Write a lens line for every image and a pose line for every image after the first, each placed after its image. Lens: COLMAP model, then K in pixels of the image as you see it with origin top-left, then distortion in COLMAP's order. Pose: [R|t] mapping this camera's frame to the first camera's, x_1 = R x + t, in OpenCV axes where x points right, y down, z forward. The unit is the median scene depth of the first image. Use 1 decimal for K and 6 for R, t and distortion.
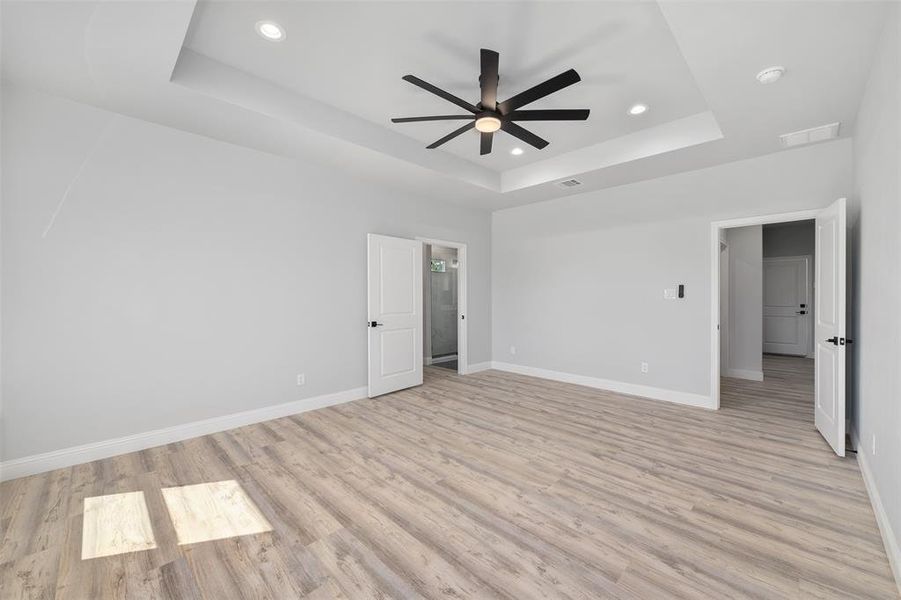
lens RADIAL K [[354.9, 0, 449.9], [0, 354.9, 297.4], [0, 0, 1]] dist [-0.007993, -0.000022]
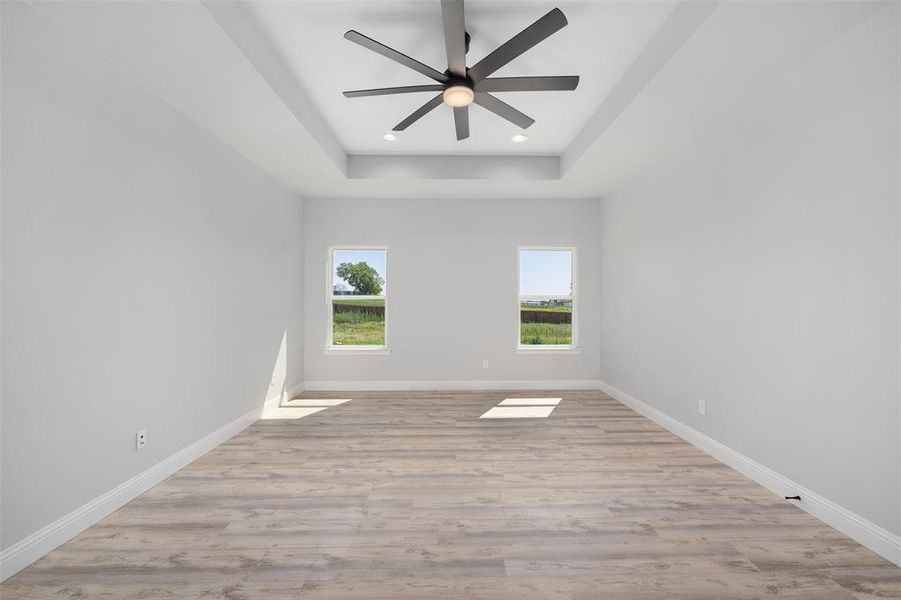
lens RADIAL K [[354.9, 0, 451.2], [0, 354.9, 300.0], [0, 0, 1]] dist [-0.007993, -0.000022]
pose [[-0.699730, 0.000628, -0.714407, 0.829541], [-0.002860, 0.999989, 0.003681, -0.007061], [0.714402, 0.004619, -0.699720, 1.832696]]
